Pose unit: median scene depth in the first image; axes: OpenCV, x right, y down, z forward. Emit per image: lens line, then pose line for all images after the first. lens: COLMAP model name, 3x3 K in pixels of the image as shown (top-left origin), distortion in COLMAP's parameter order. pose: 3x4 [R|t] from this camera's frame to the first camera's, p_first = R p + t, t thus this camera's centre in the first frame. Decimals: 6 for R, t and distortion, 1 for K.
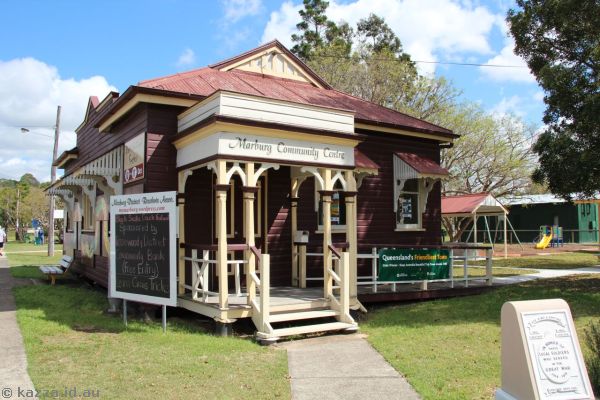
lens RADIAL K [[484.4, 0, 300.0], [0, 484.4, 200.0], [0, 0, 1]] dist [-0.170420, 0.125269]
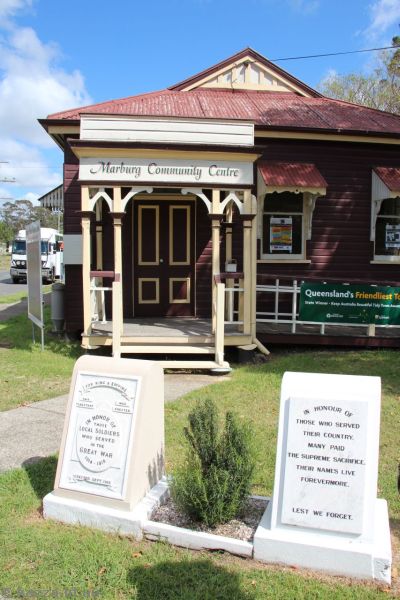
lens RADIAL K [[484.4, 0, 200.0], [0, 484.4, 300.0], [0, 0, 1]] dist [-0.170420, 0.125269]
pose [[0.886366, 0.054072, -0.459817, 0.429731], [0.013153, 0.989815, 0.141750, 0.010632], [0.462798, -0.131690, 0.876627, 0.187802]]
